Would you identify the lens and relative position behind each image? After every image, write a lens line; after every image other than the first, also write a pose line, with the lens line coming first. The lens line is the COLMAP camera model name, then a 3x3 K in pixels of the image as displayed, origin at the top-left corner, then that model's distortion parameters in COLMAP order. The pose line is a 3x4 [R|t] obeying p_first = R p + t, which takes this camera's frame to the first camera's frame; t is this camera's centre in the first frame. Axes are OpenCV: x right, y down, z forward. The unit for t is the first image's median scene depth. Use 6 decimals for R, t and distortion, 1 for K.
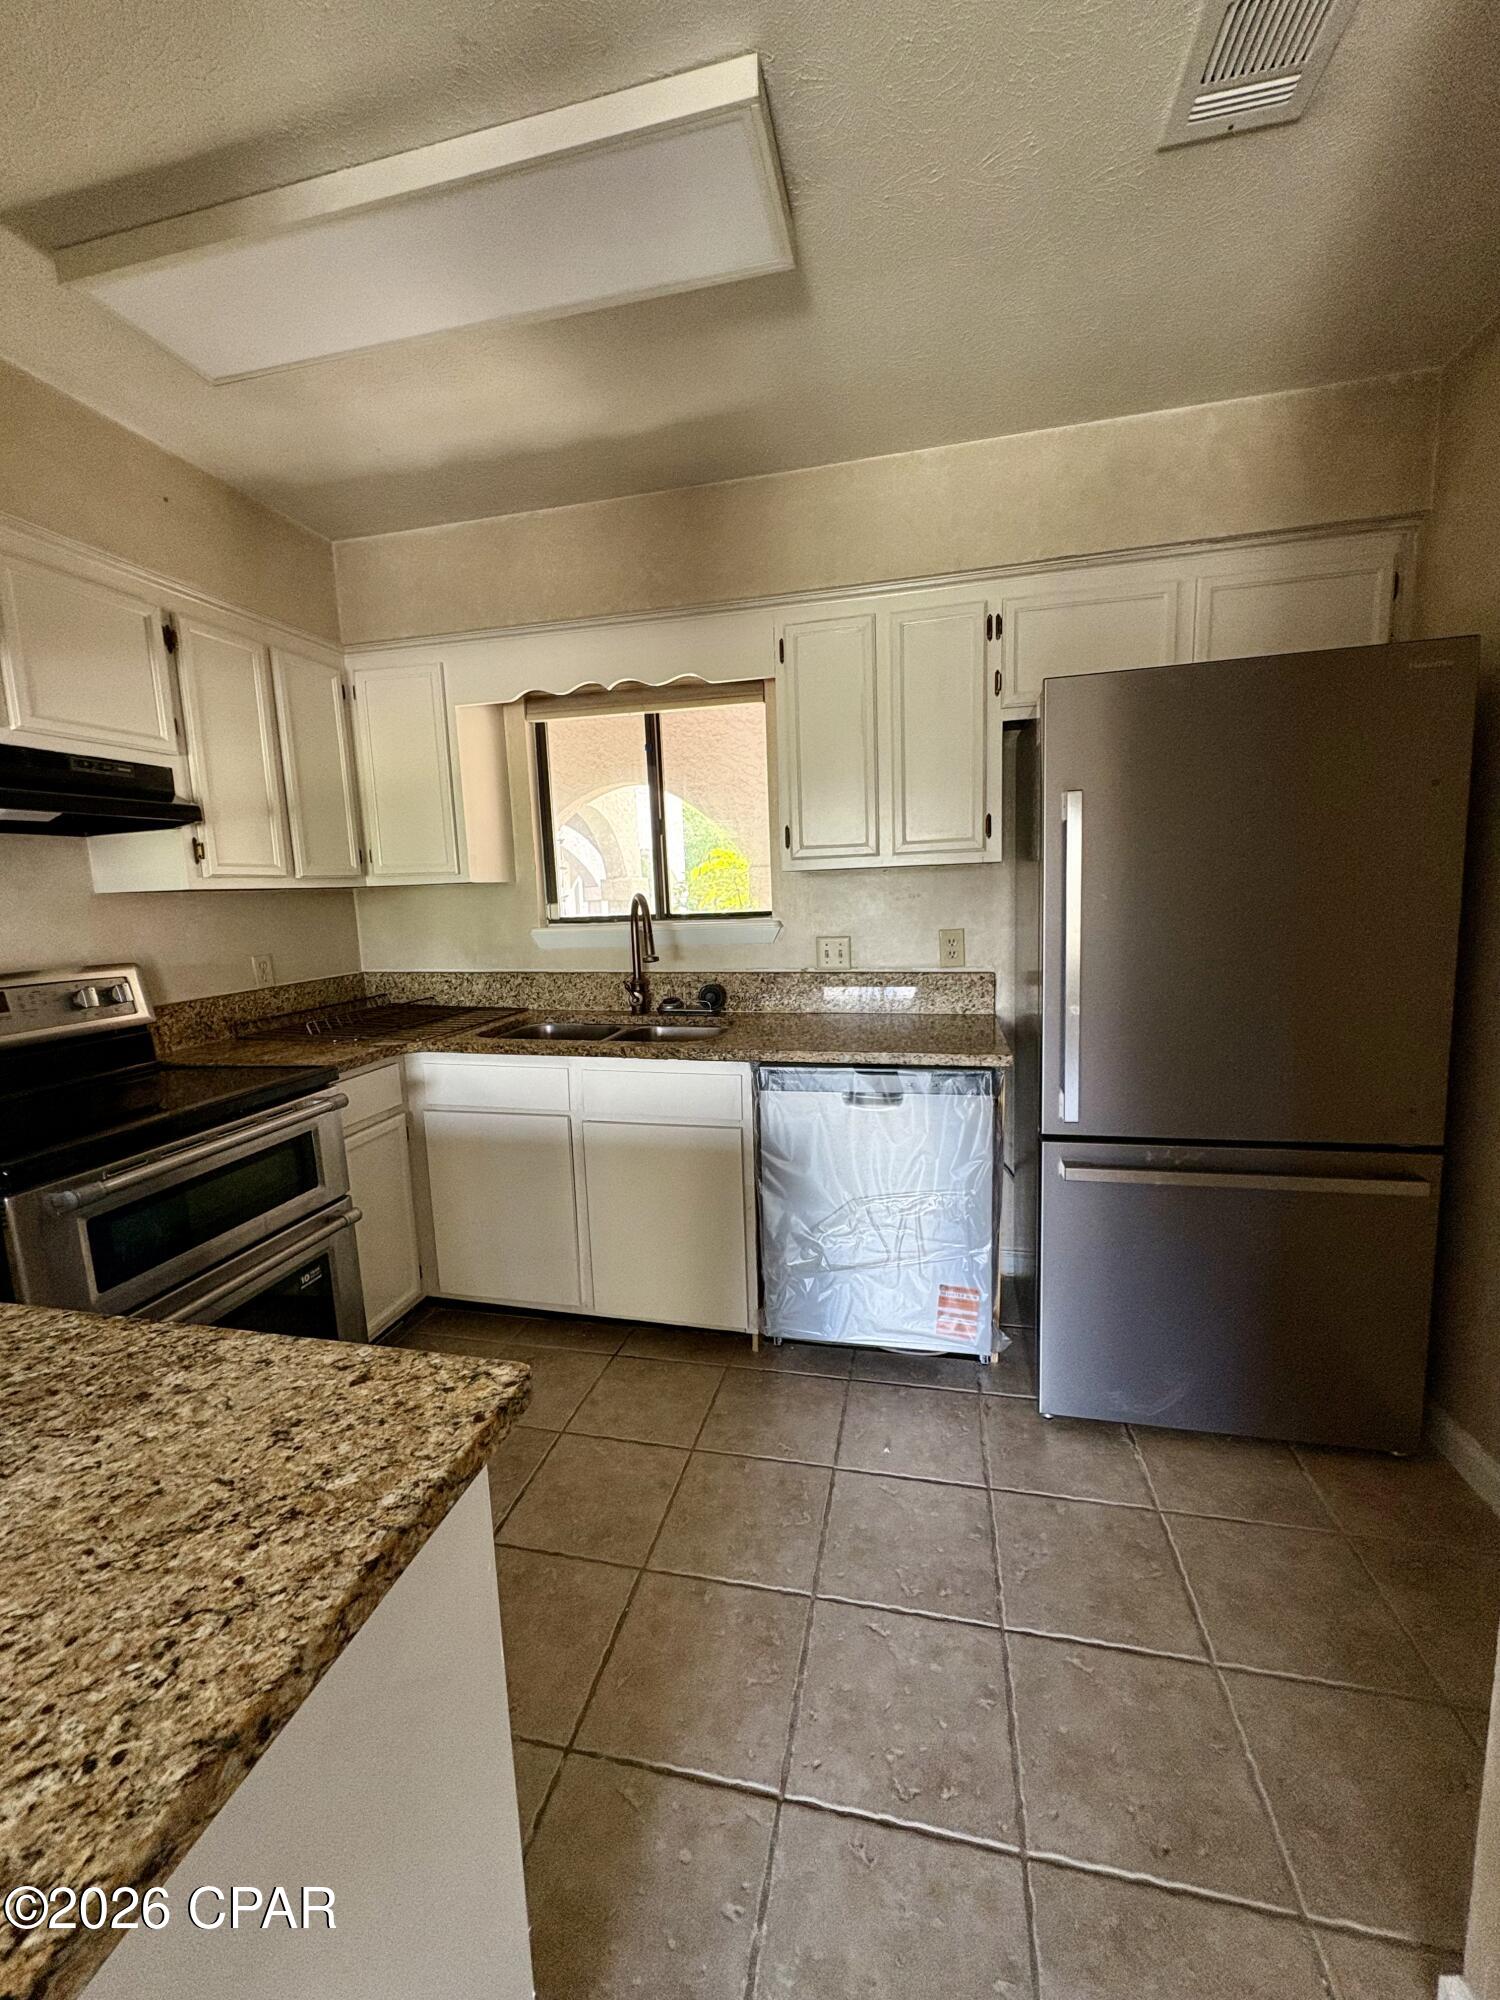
lens RADIAL K [[801.5, 0, 740.8], [0, 801.5, 998.5], [0, 0, 1]] dist [0.011495, -0.000719]
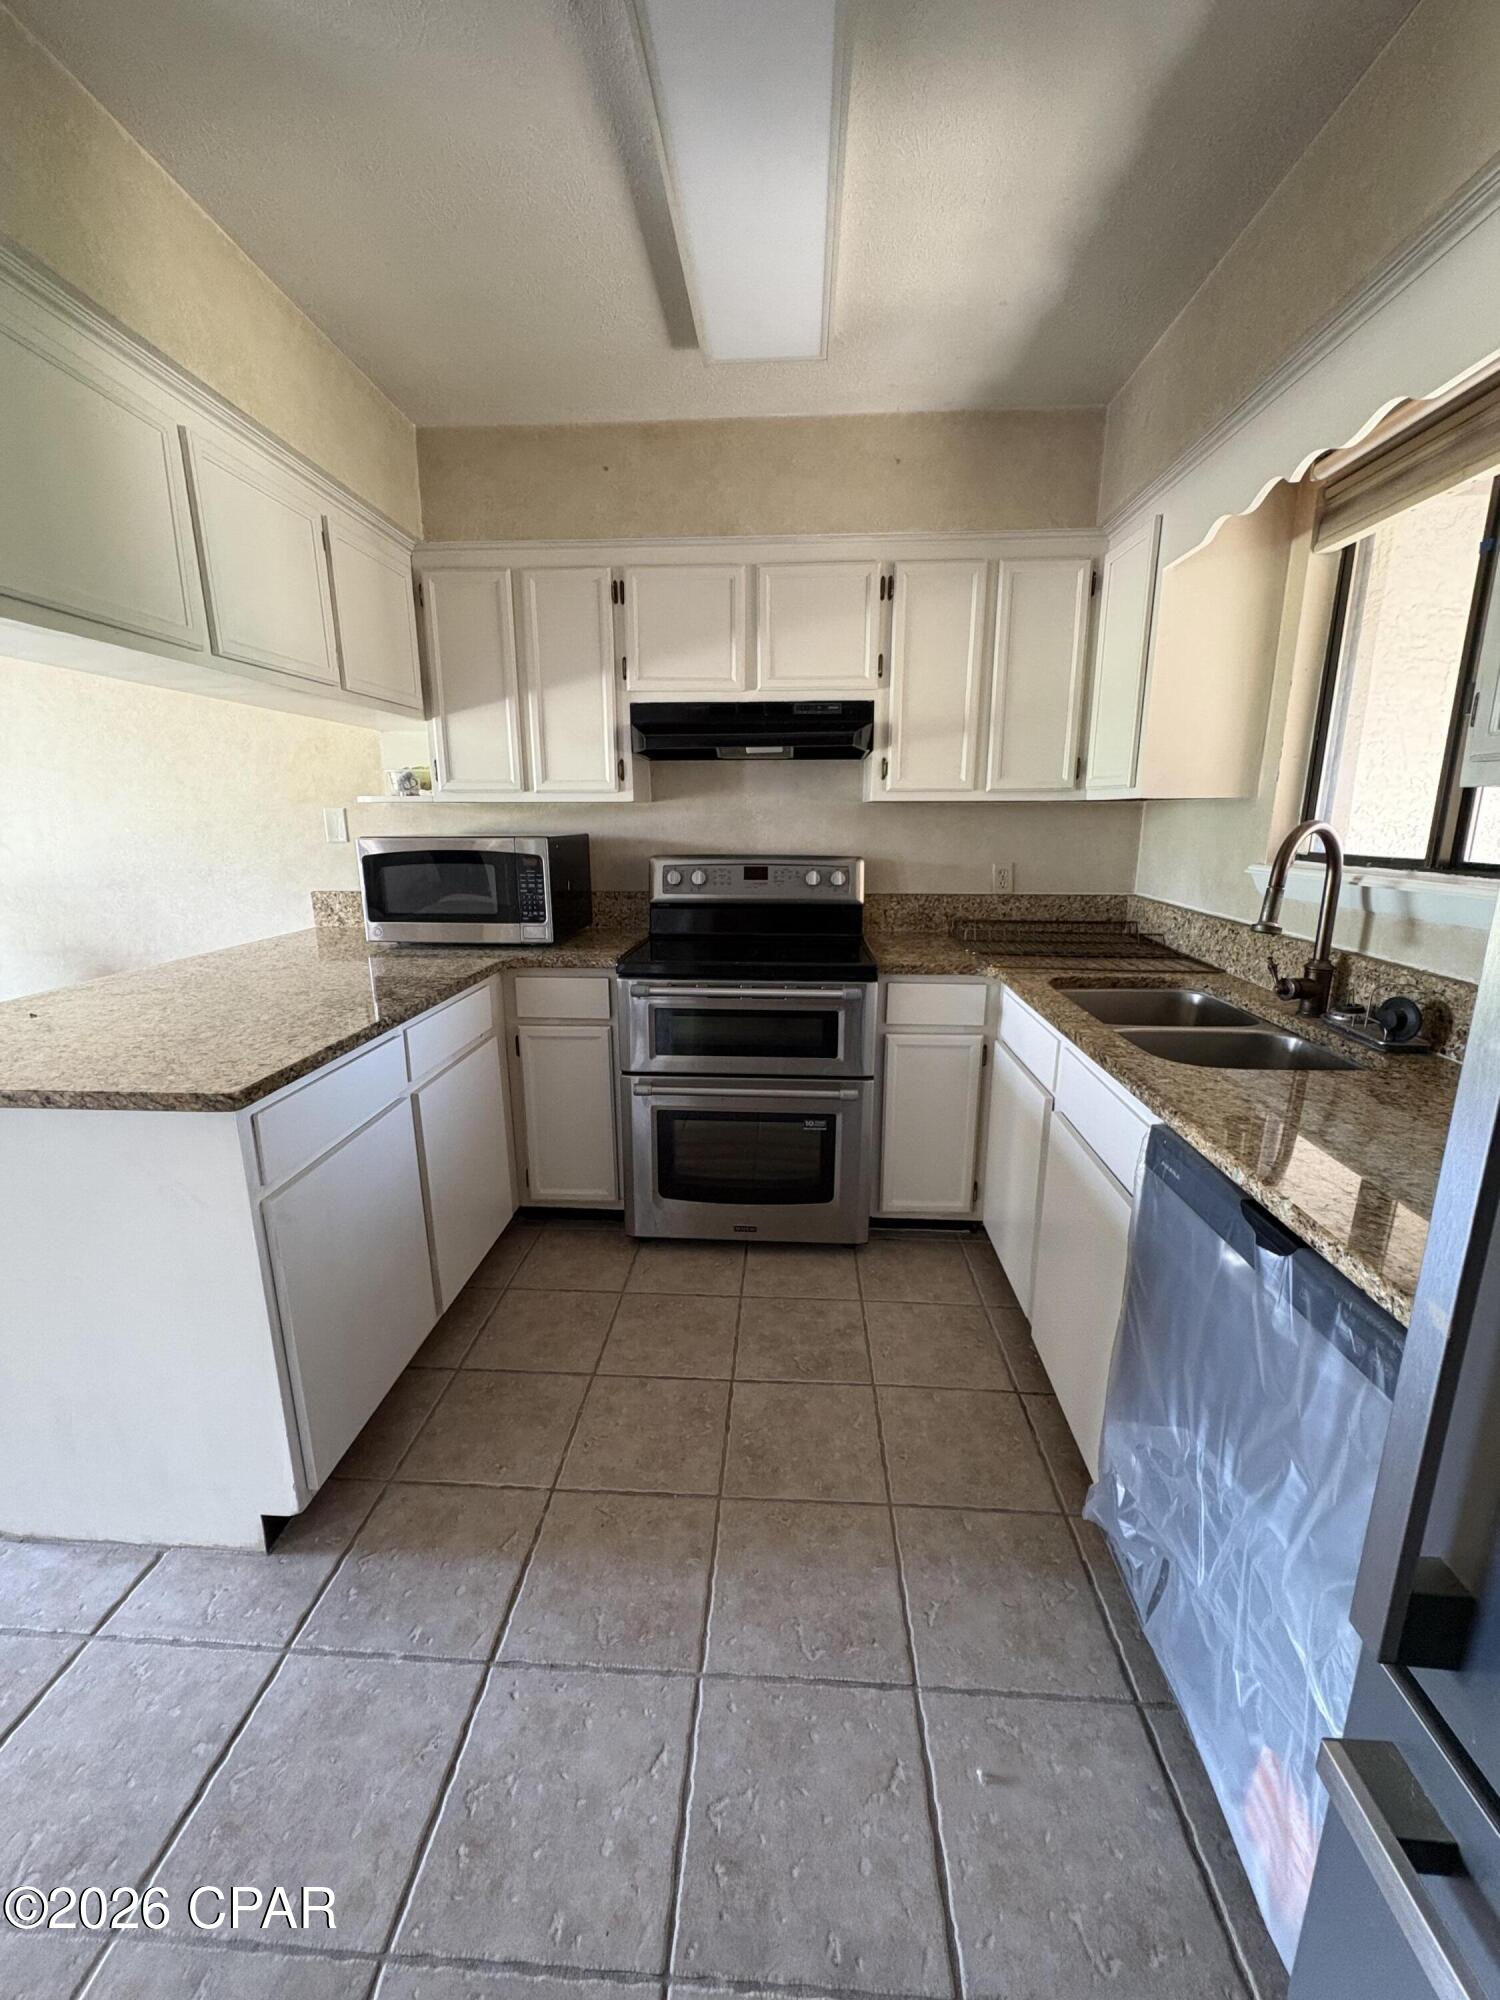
lens RADIAL K [[801.5, 0, 745.5], [0, 801.5, 998.3], [0, 0, 1]] dist [0.011495, -0.000719]
pose [[0.170169, 0.256078, -0.951560, 0.564662], [-0.142773, 0.961862, 0.233318, -0.111036], [0.975017, 0.096153, 0.200240, 0.634619]]
